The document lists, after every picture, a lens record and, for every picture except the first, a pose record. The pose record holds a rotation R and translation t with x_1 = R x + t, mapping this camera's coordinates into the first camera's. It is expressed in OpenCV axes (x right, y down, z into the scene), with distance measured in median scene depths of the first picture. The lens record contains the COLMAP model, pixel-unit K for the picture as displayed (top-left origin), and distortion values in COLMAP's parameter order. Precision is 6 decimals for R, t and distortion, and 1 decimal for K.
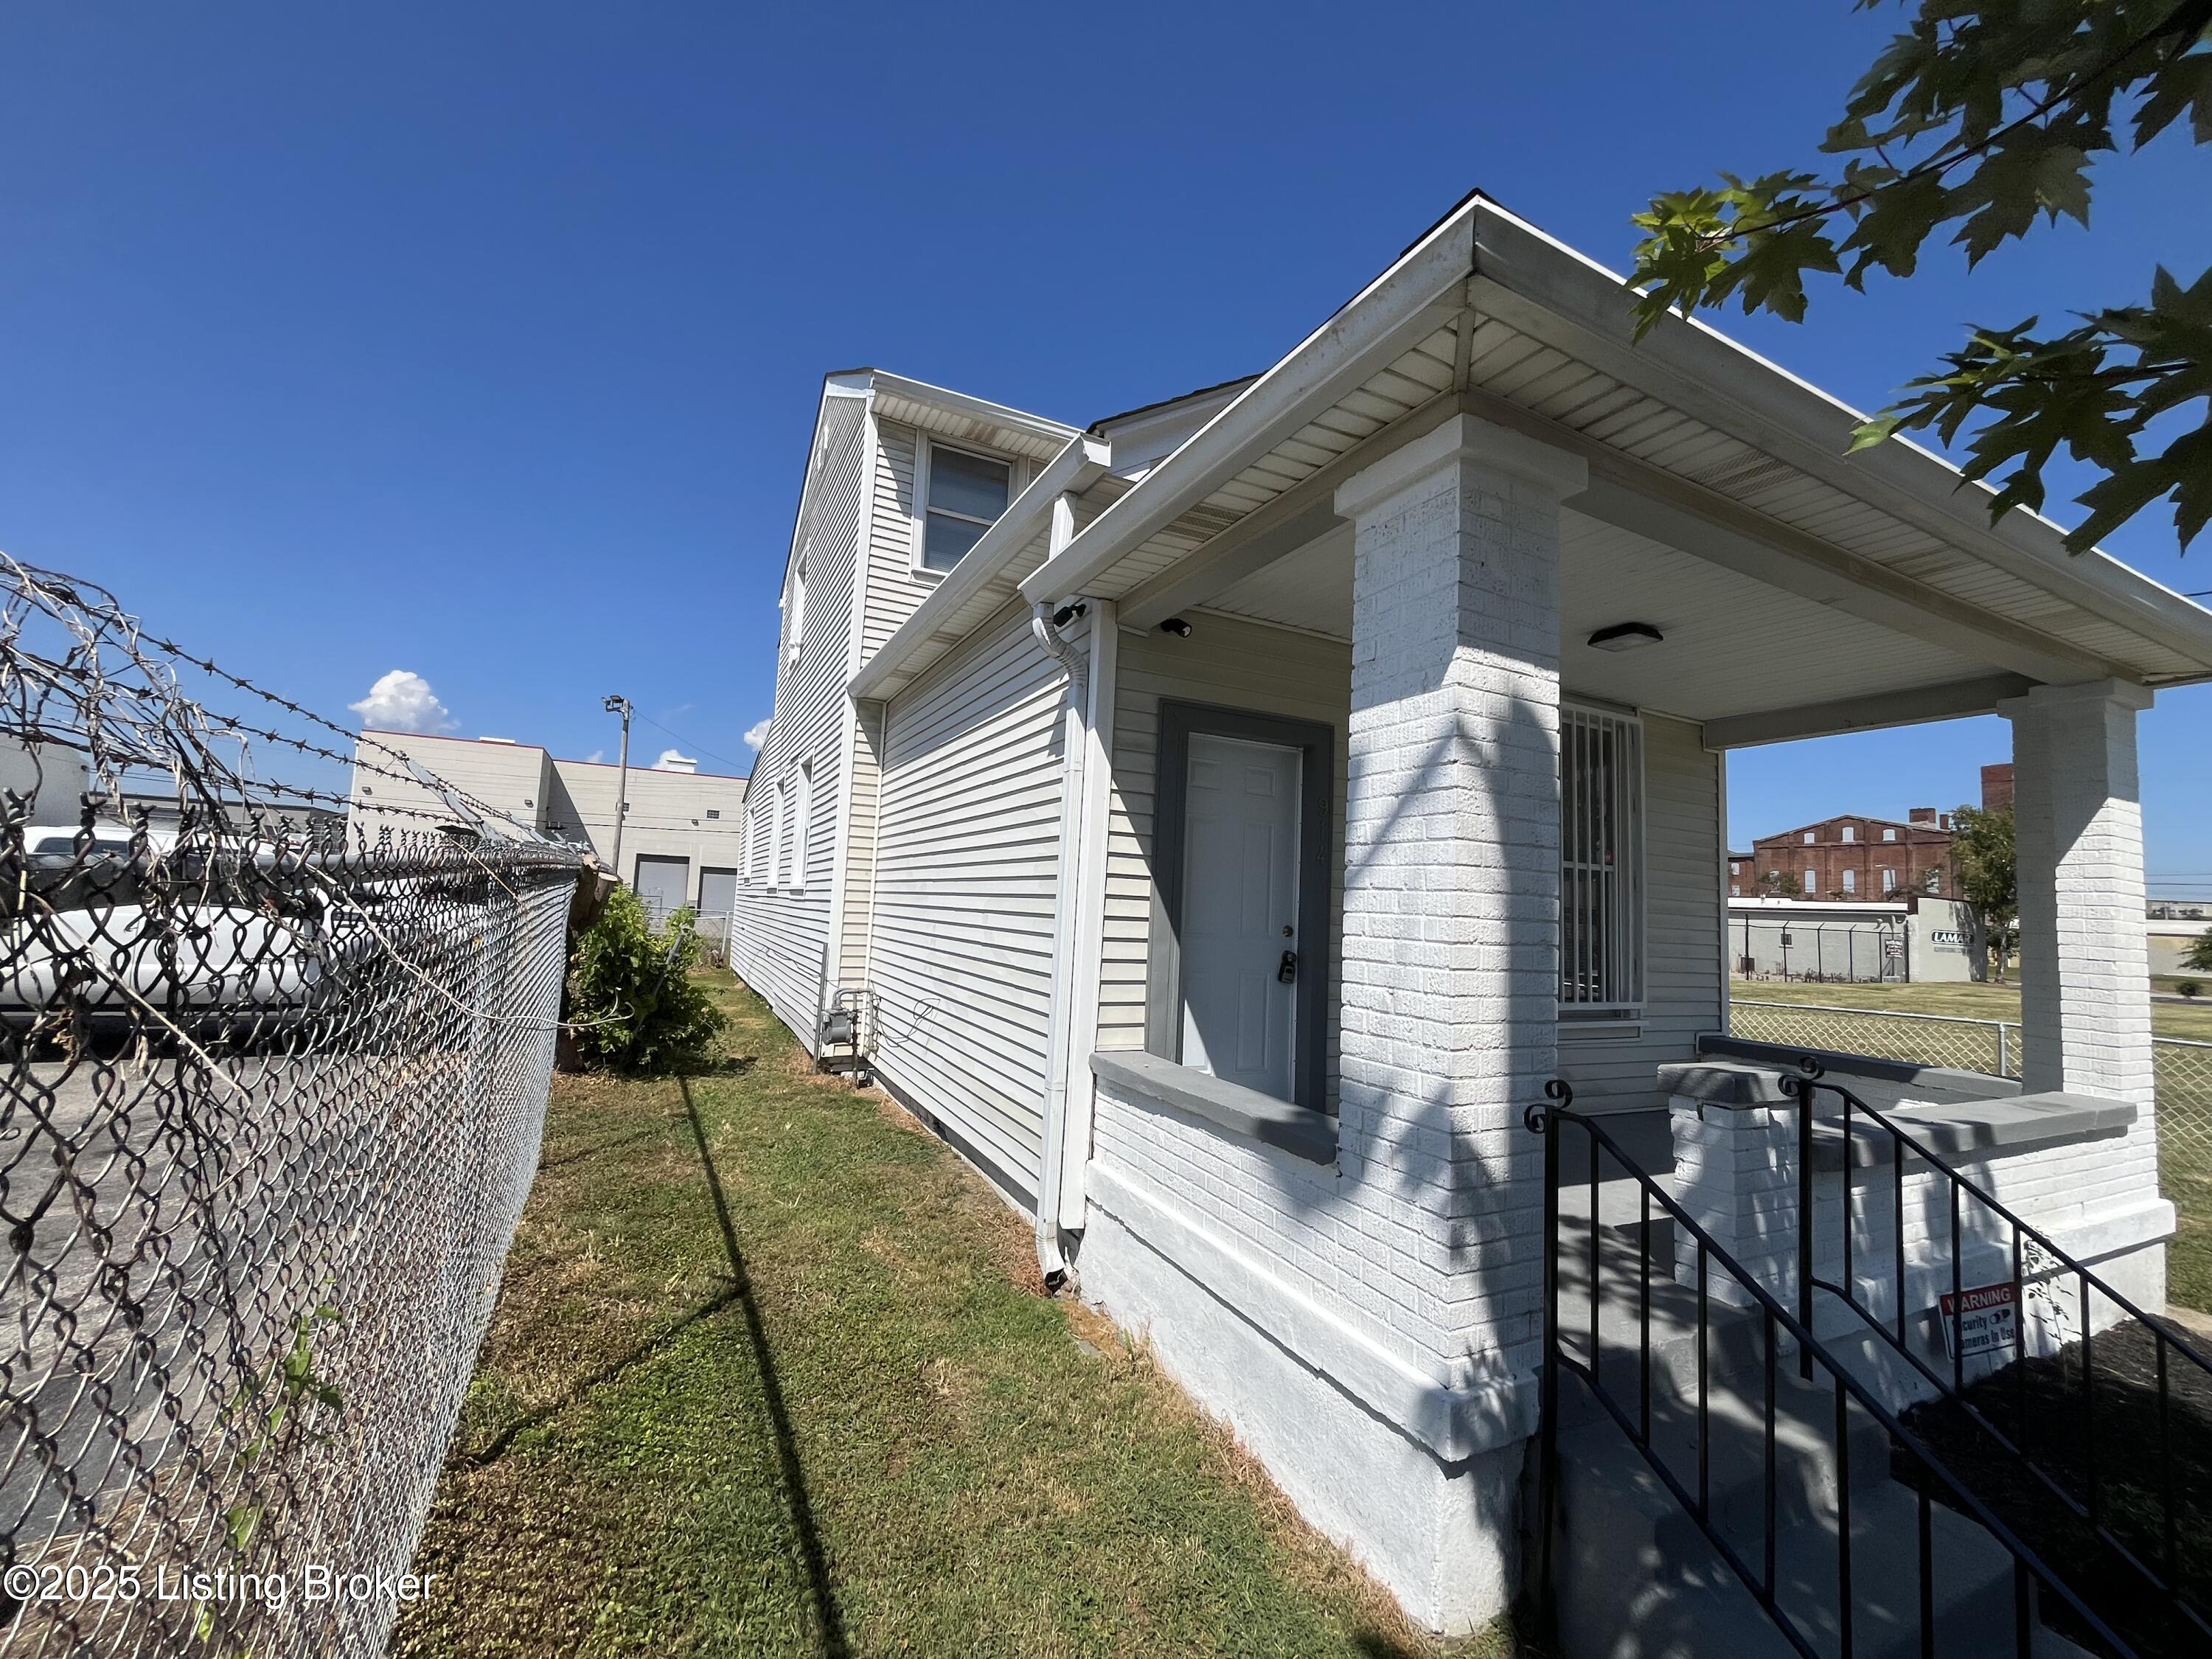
lens RADIAL K [[895.0, 0, 1100.5], [0, 895.0, 828.3], [0, 0, 1]] dist [-0.001022, 0.000020]
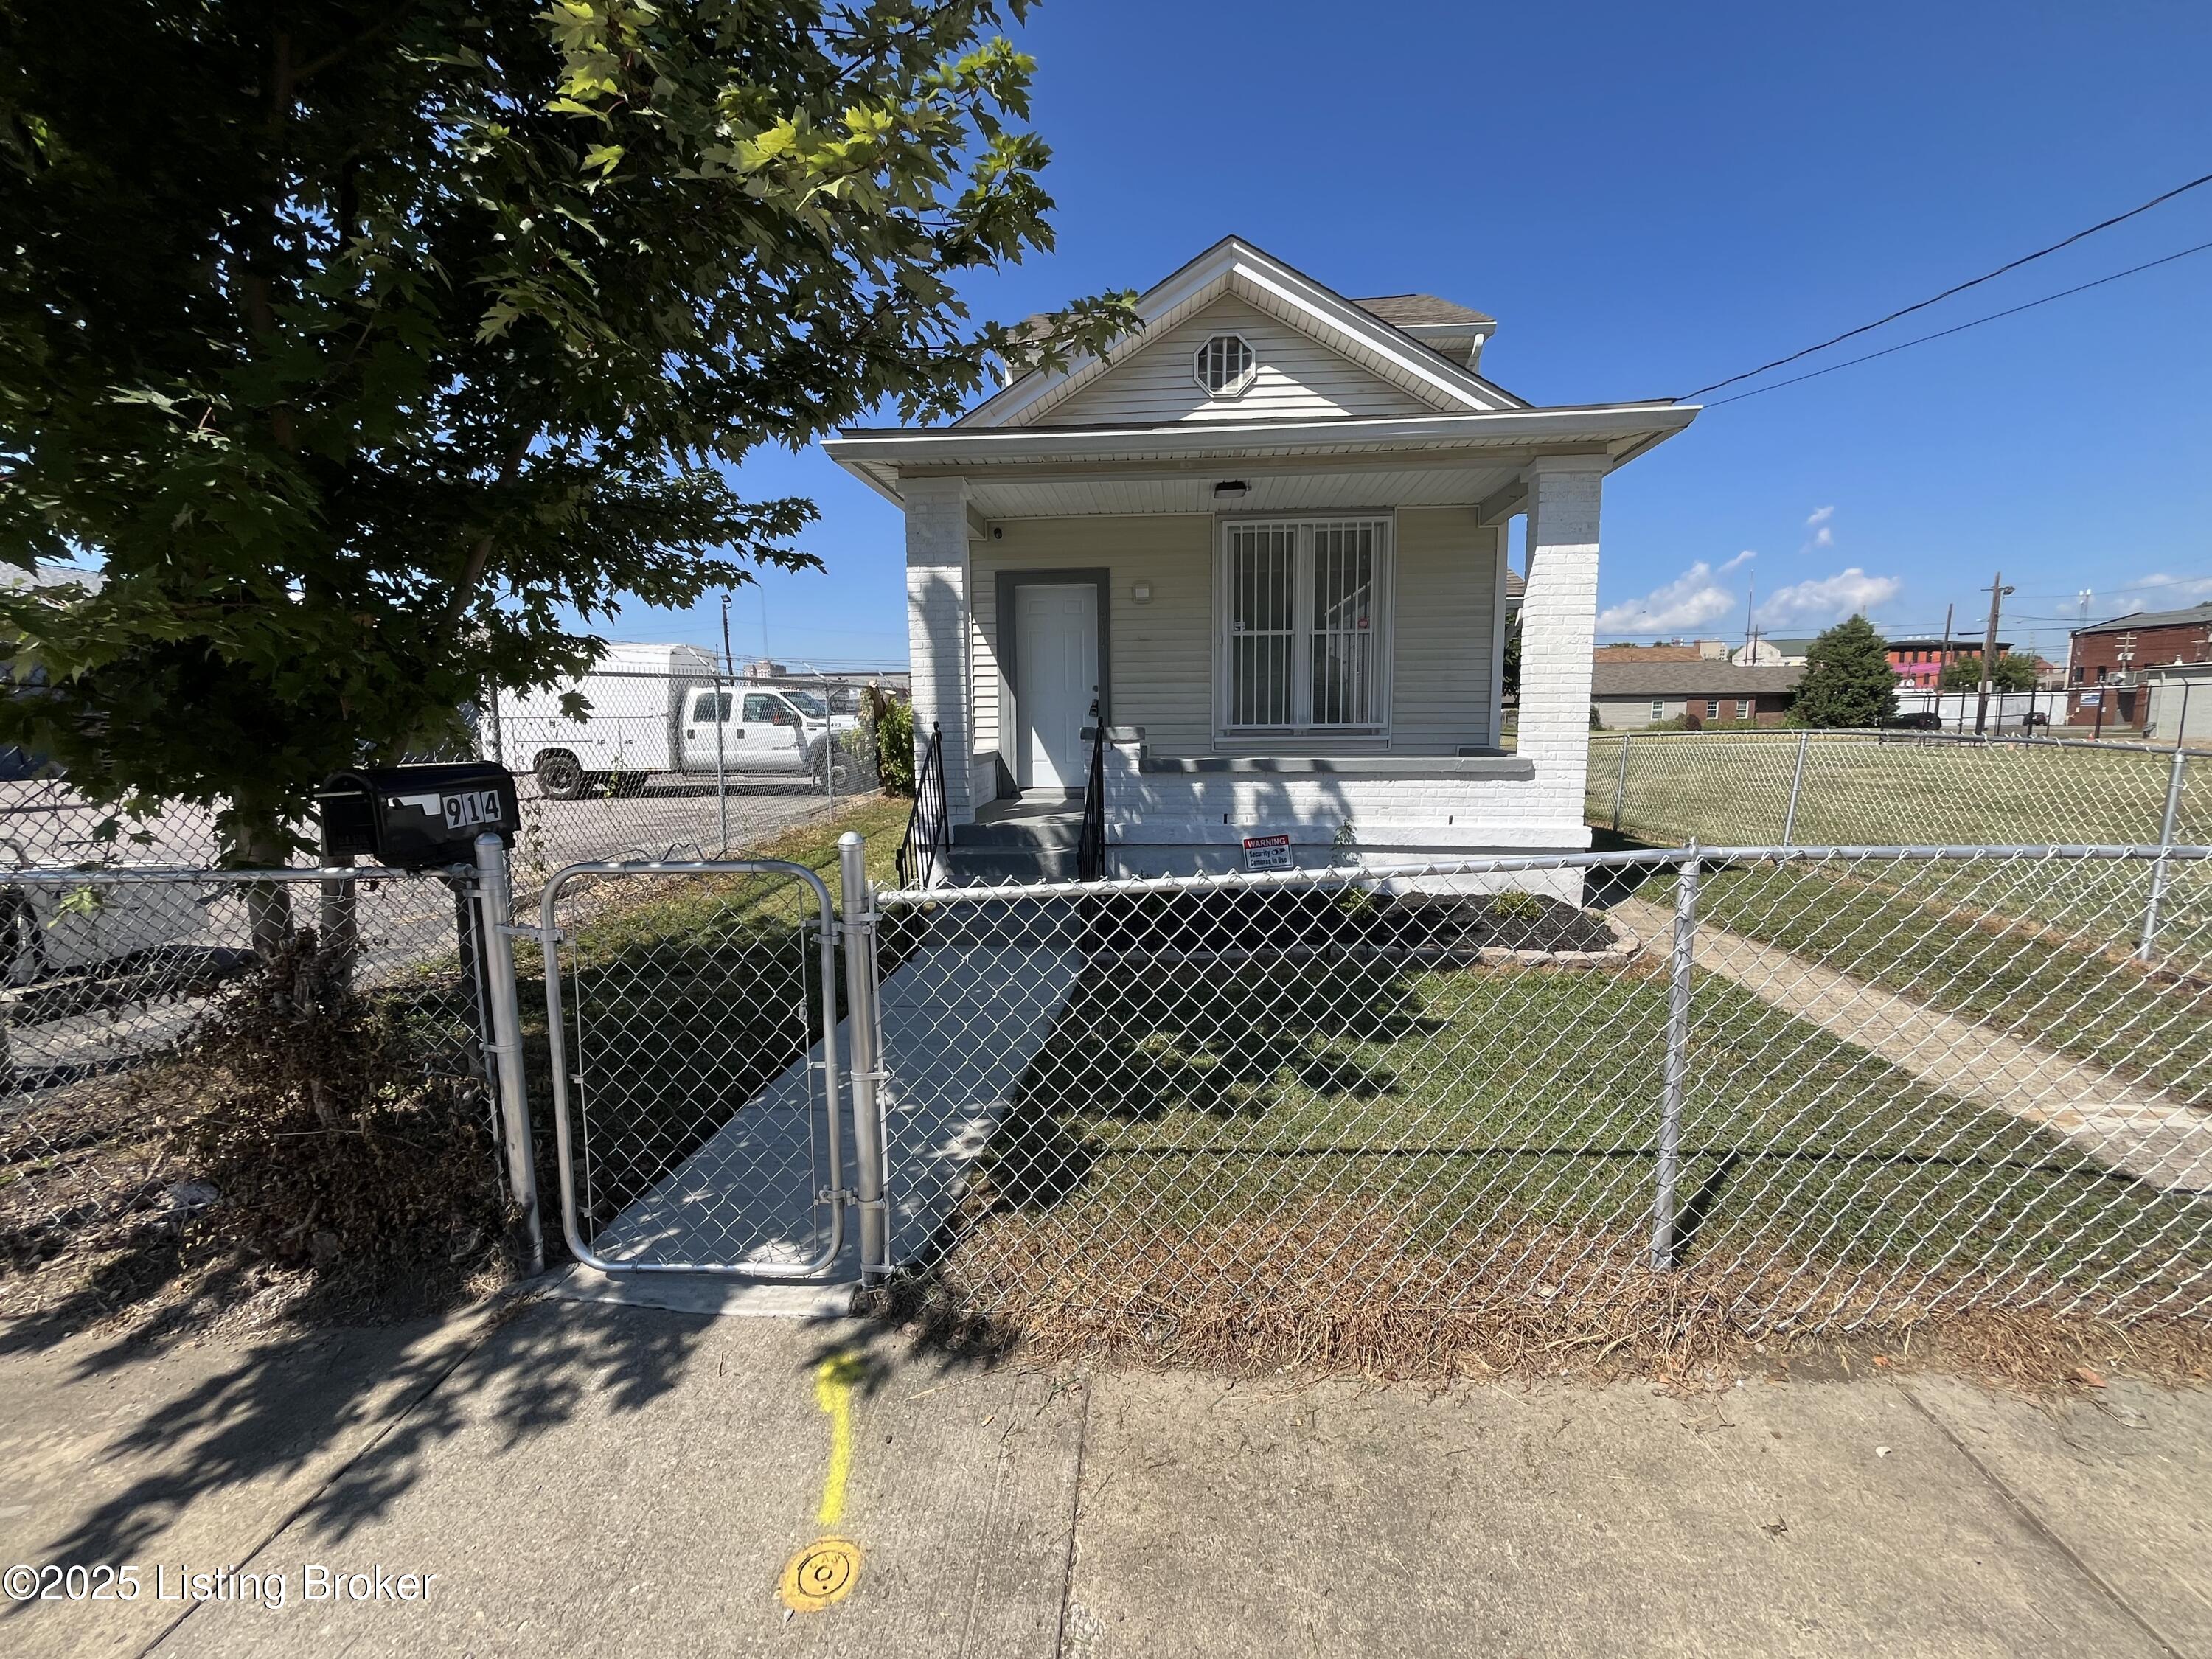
lens RADIAL K [[895.0, 0, 1115.1], [0, 895.0, 827.6], [0, 0, 1]] dist [-0.001022, 0.000020]
pose [[0.862107, 0.001012, -0.506725, 1.317673], [0.098230, 0.980695, 0.169082, 0.100363], [0.497113, -0.195542, 0.845365, -0.648920]]
